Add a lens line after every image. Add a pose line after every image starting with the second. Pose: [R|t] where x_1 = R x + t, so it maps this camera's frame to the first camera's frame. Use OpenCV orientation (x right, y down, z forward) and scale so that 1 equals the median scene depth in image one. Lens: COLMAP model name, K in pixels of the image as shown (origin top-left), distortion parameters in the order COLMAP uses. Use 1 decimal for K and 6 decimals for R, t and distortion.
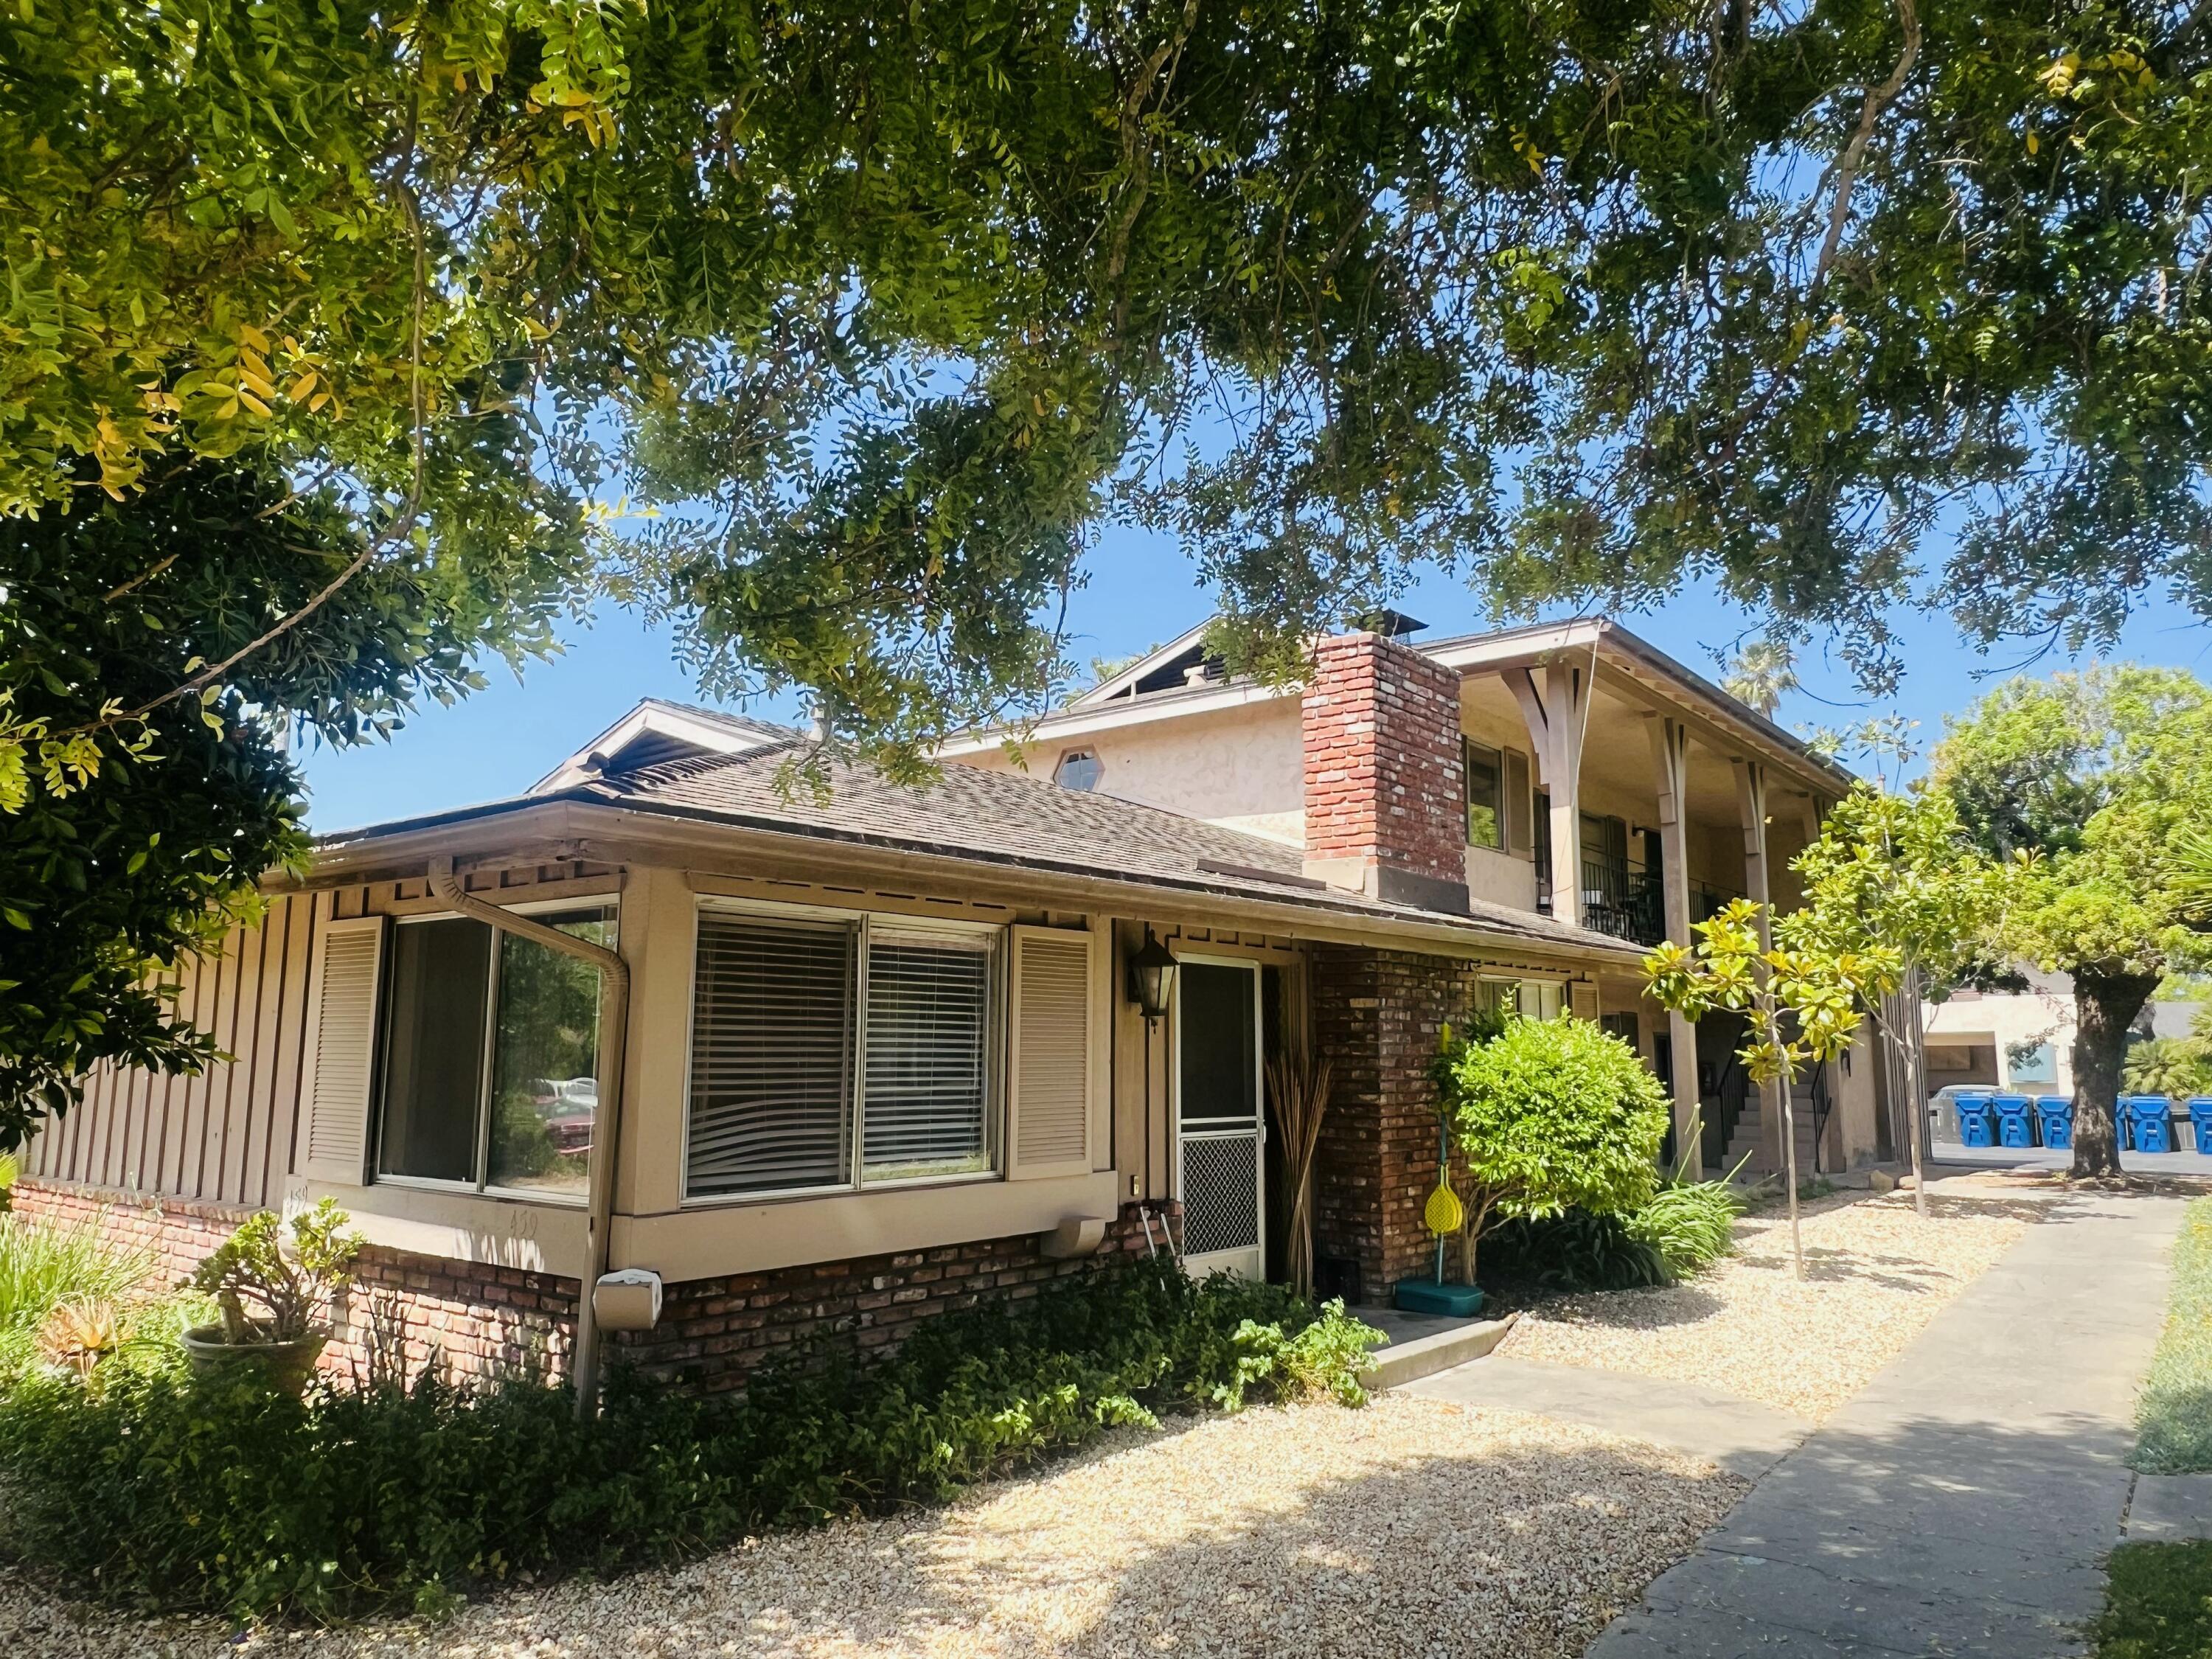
lens RADIAL K [[1482.0, 0, 1104.9], [0, 1482.0, 827.5], [0, 0, 1]] dist [-0.001199, -0.000788]
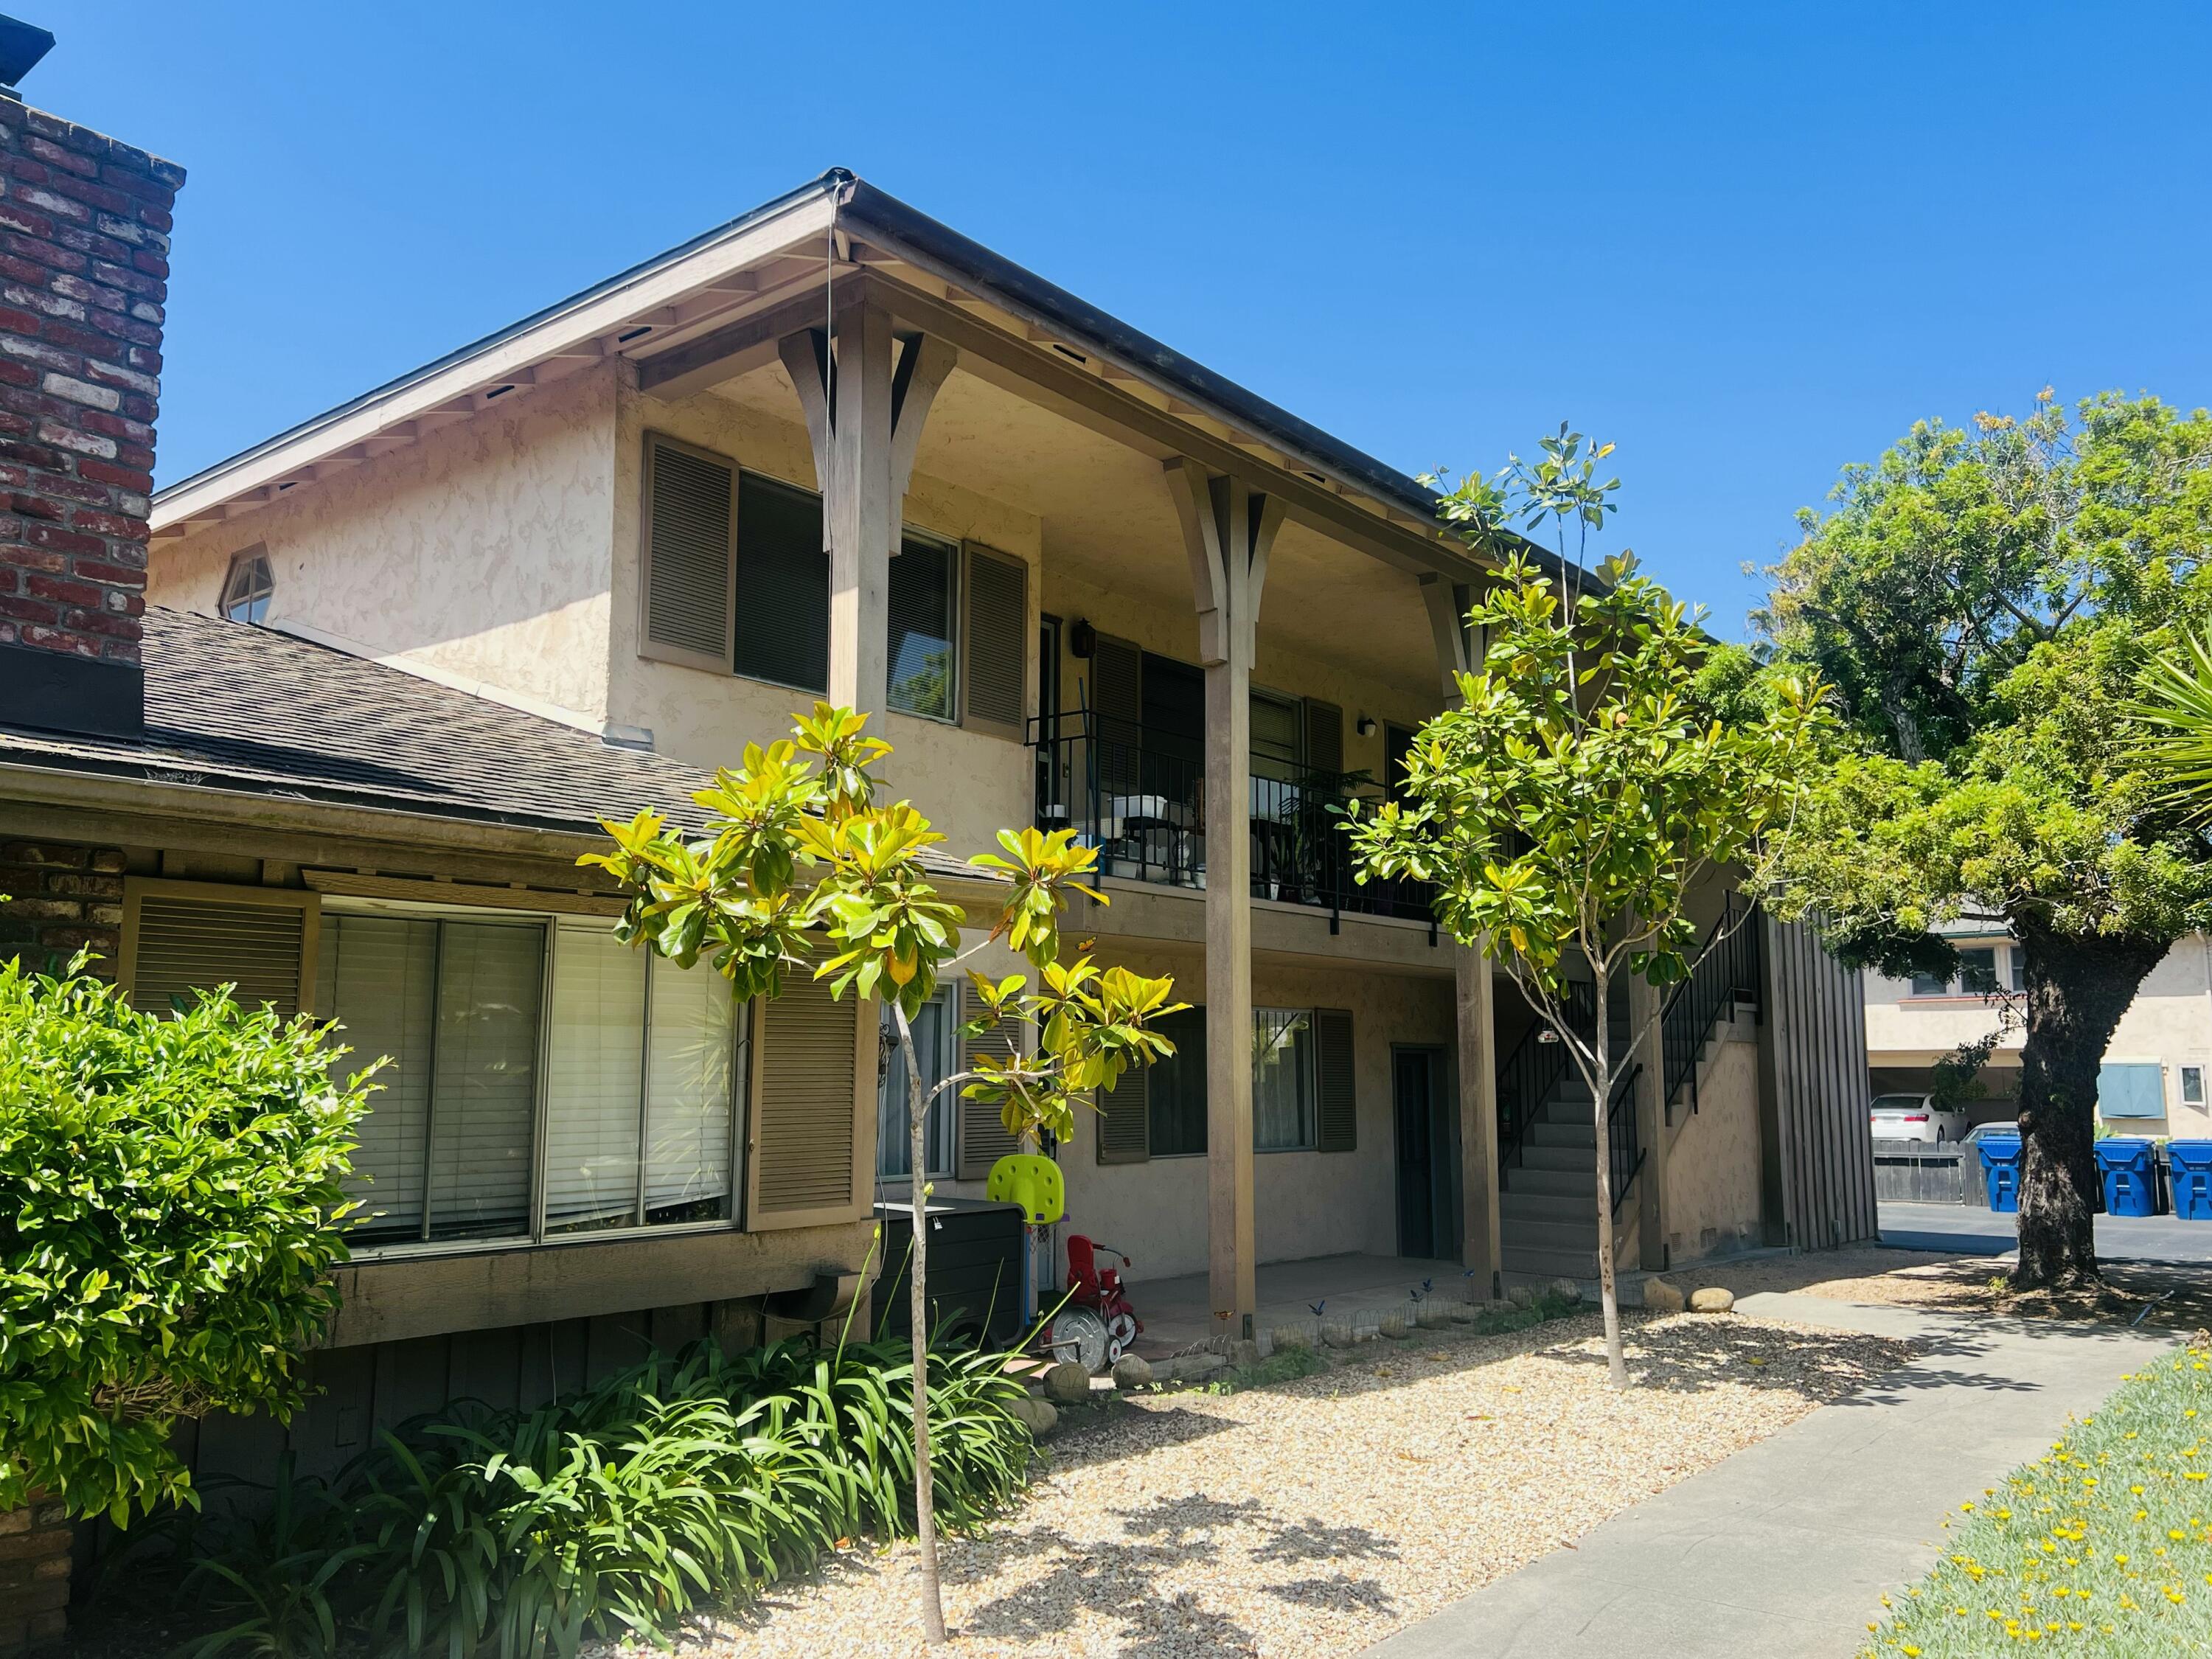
lens RADIAL K [[1738.6, 0, 1106.5], [0, 1738.6, 842.7], [0, 0, 1]] dist [0.059087, 0.002823]
pose [[0.999977, -0.004723, -0.004871, 0.323851], [0.004804, 0.999847, 0.016808, 0.050866], [0.004790, -0.016831, 0.999847, 0.325542]]
